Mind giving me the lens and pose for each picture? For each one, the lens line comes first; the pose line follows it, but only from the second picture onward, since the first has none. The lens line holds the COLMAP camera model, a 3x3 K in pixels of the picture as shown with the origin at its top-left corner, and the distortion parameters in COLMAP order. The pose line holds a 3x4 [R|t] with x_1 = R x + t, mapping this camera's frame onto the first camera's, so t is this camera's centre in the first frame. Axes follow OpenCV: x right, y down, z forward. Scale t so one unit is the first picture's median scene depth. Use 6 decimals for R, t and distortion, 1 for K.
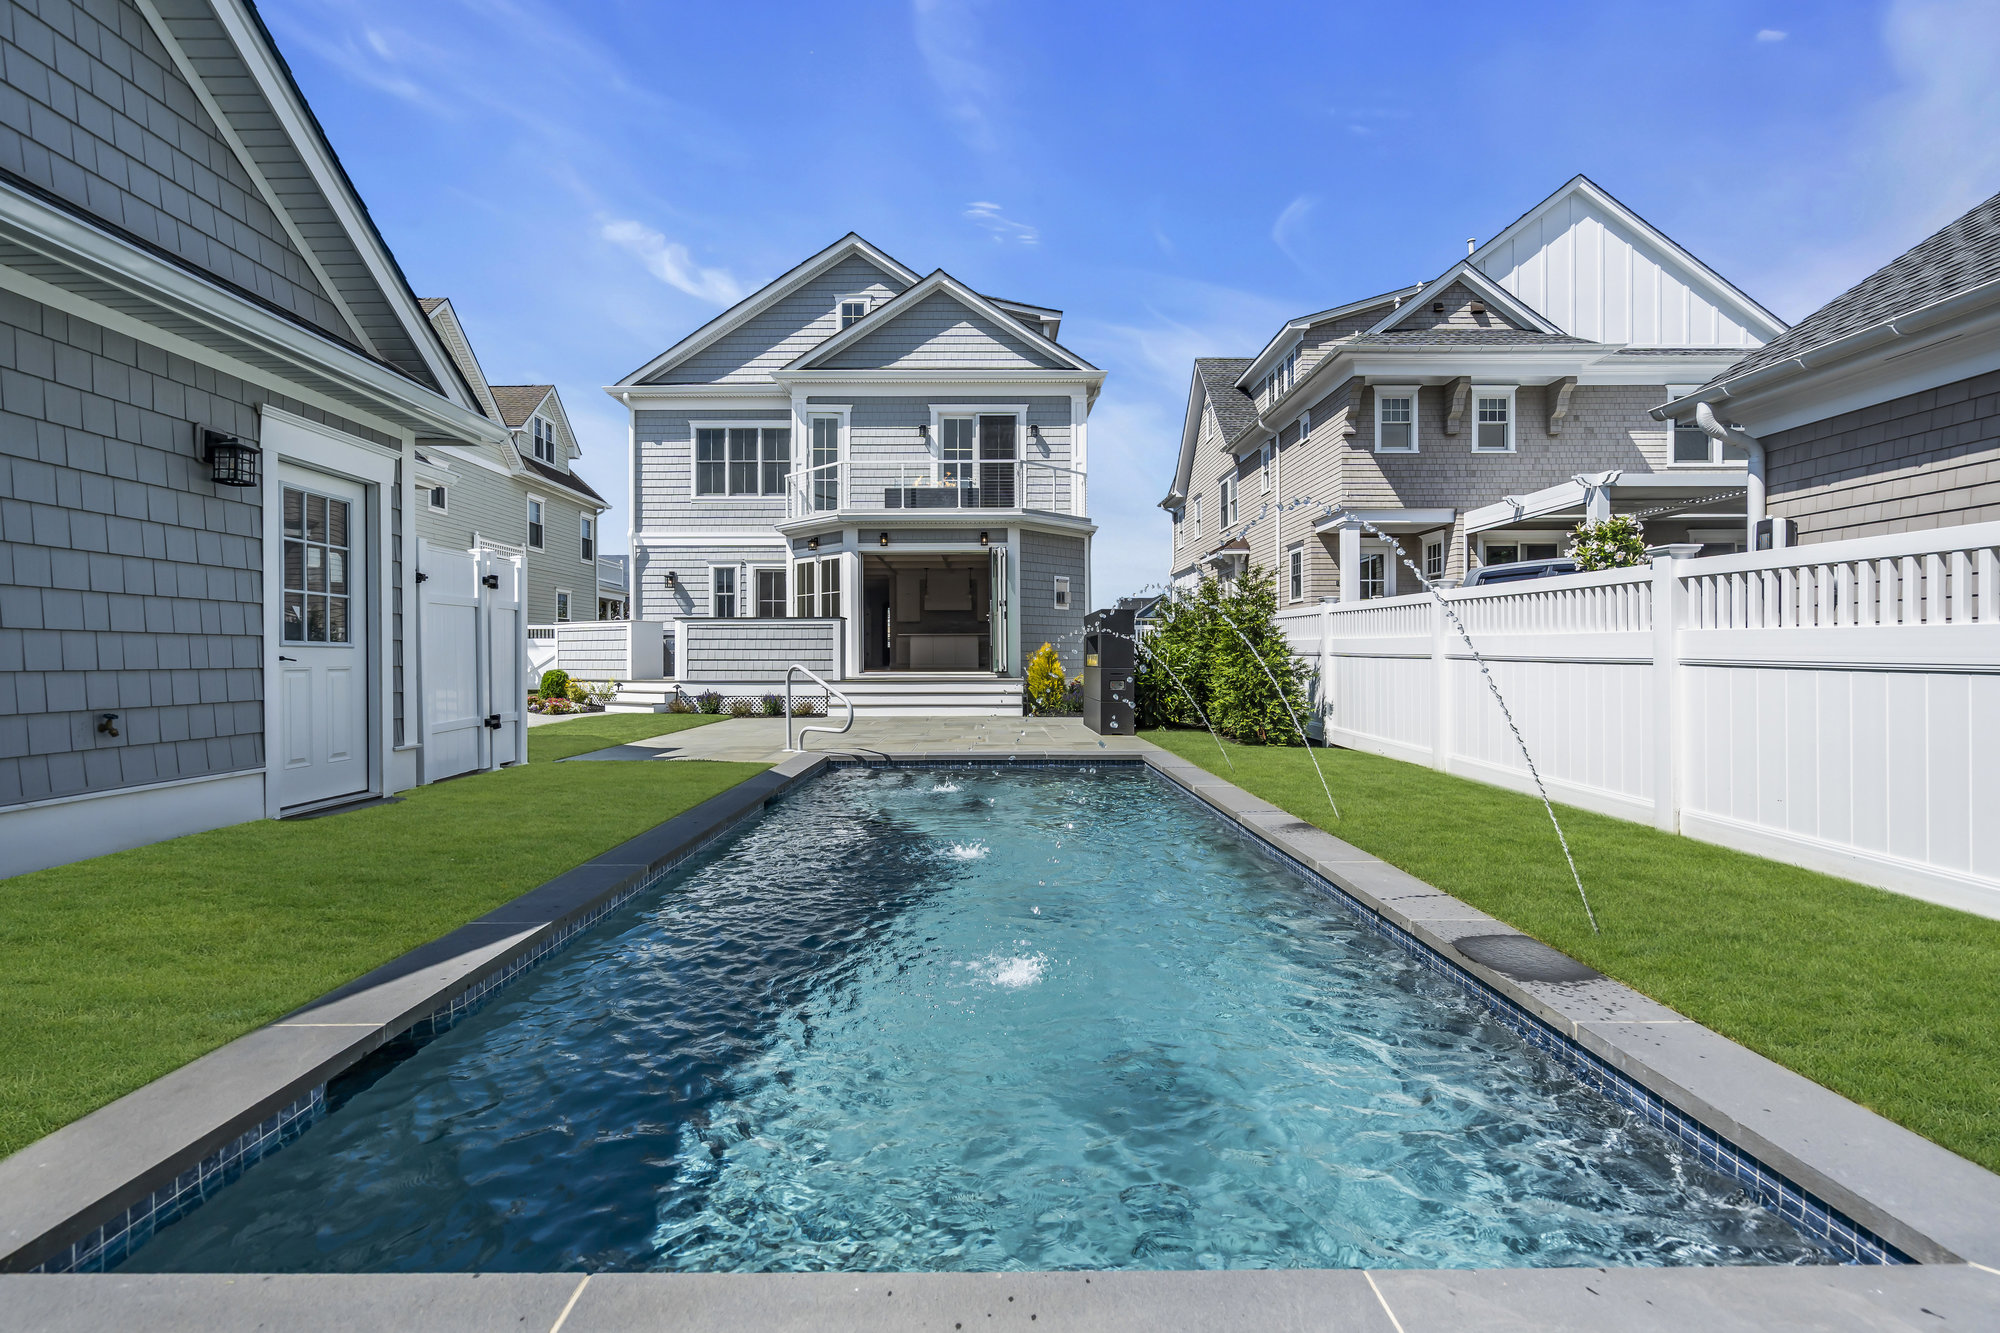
lens RADIAL K [[920.8, 0, 997.8], [0, 920.8, 660.0], [0, 0, 1]] dist [-0.002132, 0.000466]
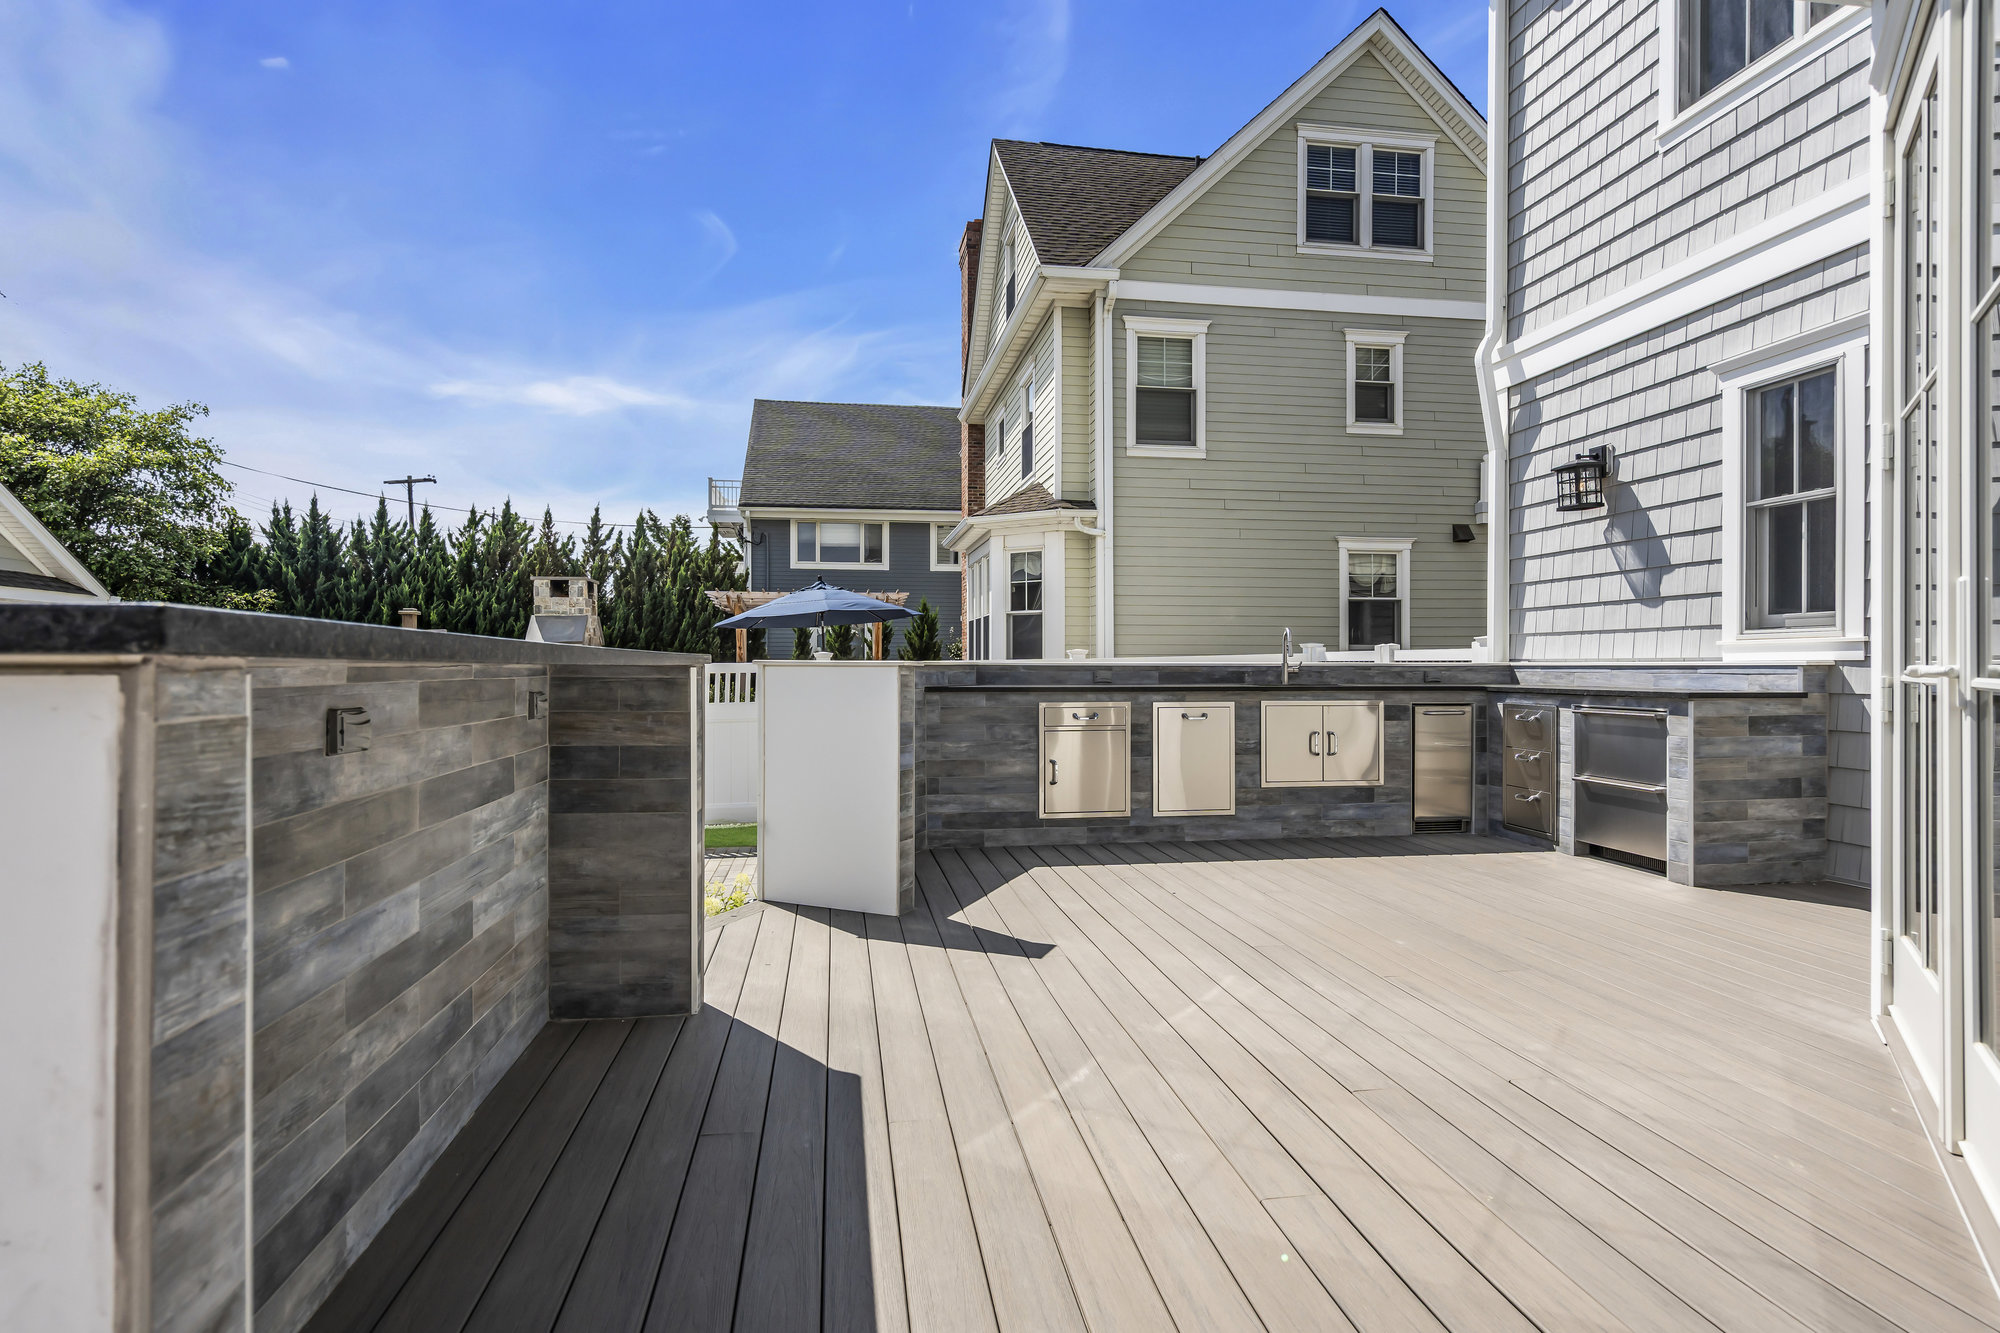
lens RADIAL K [[990.9, 0, 998.8], [0, 990.9, 664.0], [0, 0, 1]] dist [-0.000058, 0.000156]
pose [[0.161038, 0.000996, -0.986948, -0.097492], [-0.001956, 0.999998, 0.000690, -0.032723], [0.986946, 0.001819, 0.161039, 0.781016]]
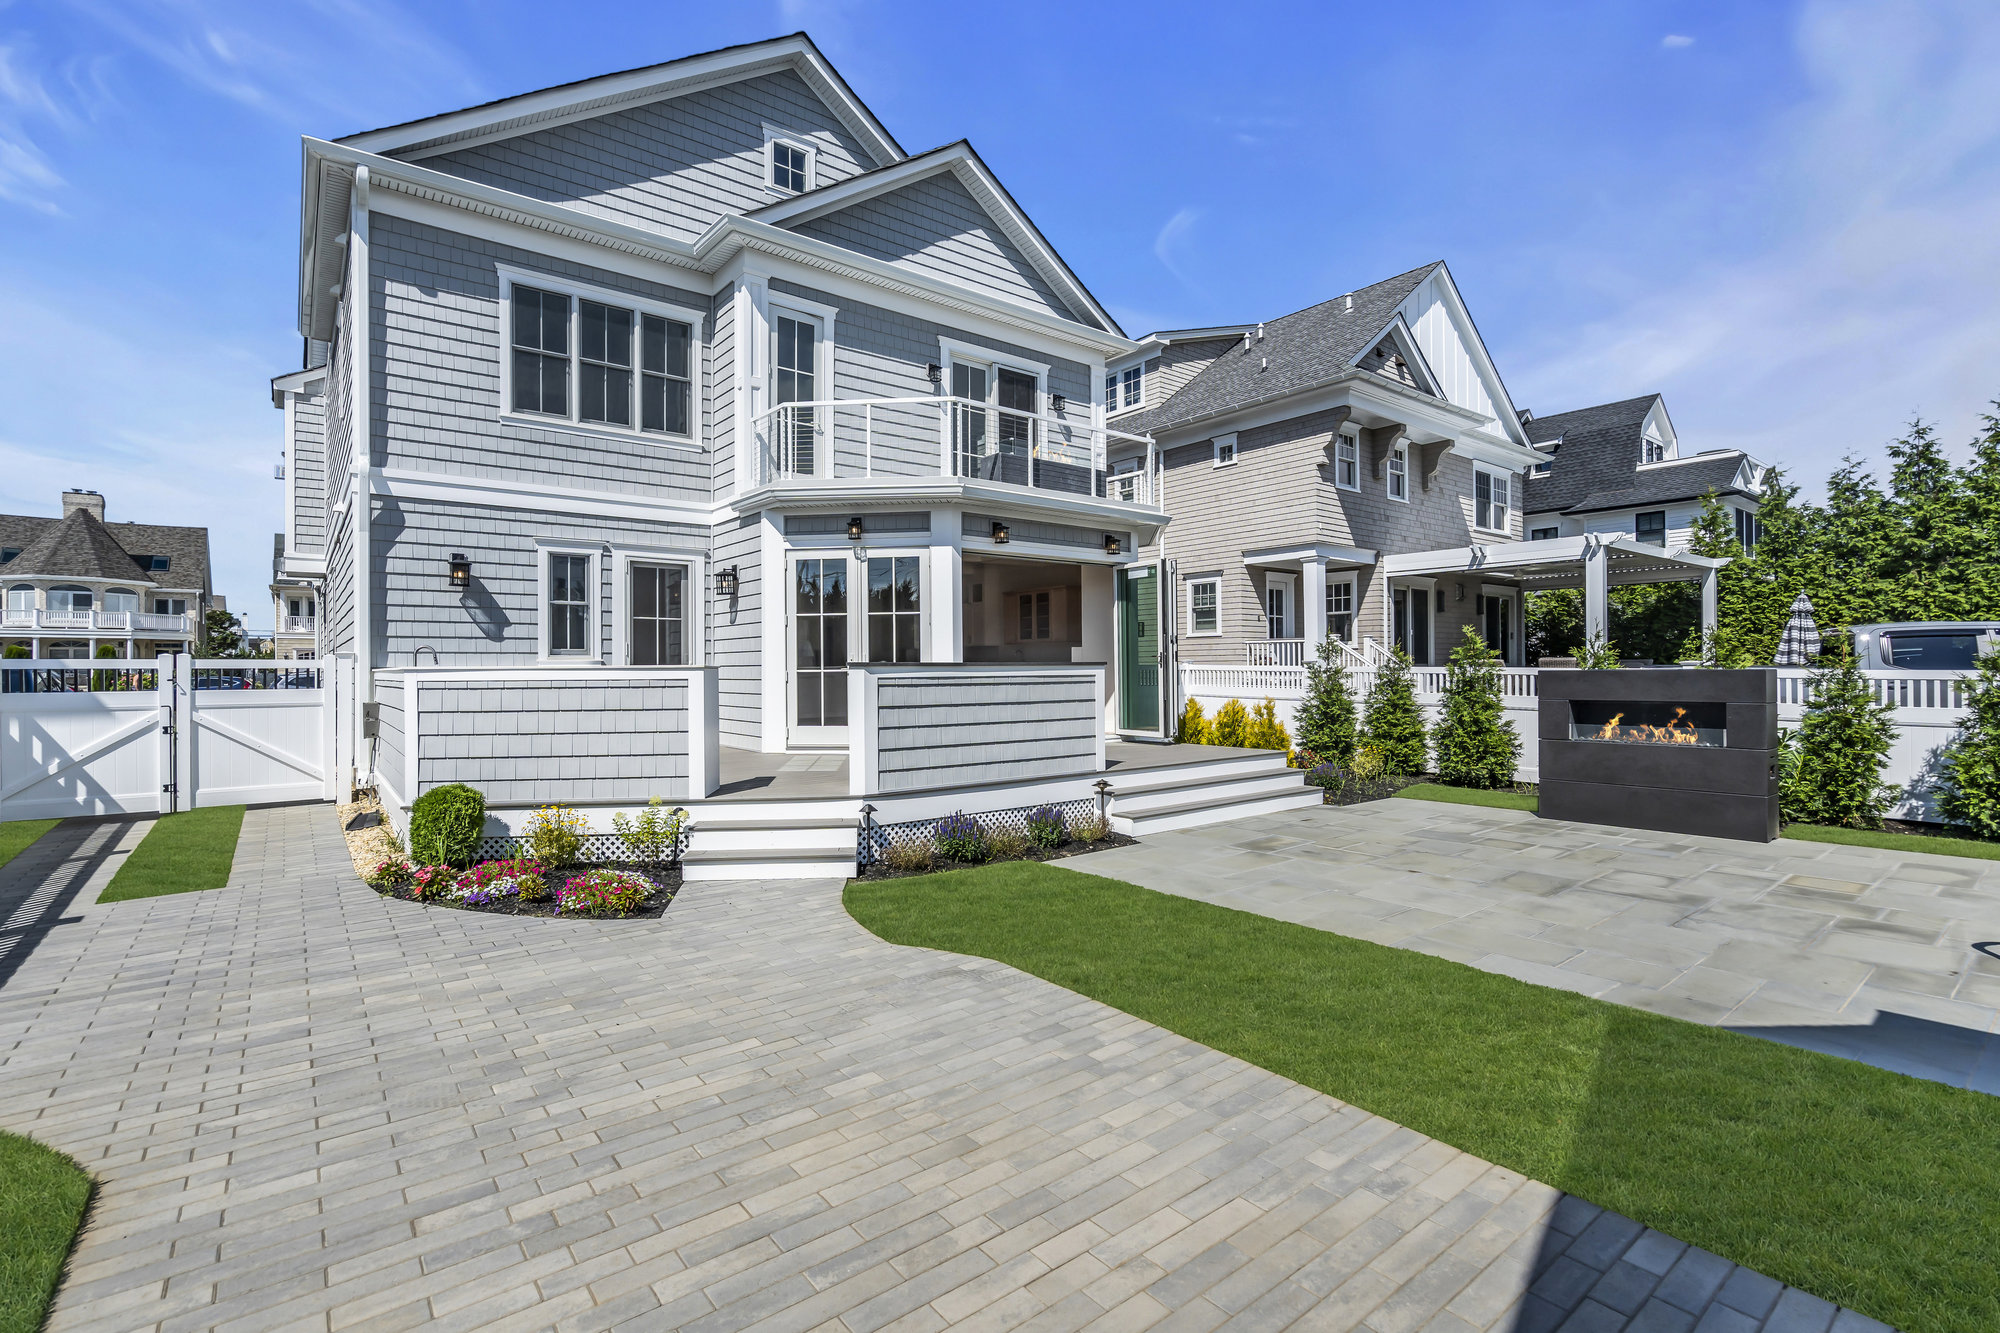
lens RADIAL K [[920.8, 0, 1001.8], [0, 920.8, 661.6], [0, 0, 1]] dist [-0.002132, 0.000466]
pose [[0.781533, 0.001748, 0.623862, -0.434779], [0.005871, 0.999931, -0.010157, -0.030521], [-0.623837, 0.011600, 0.781469, 0.424626]]
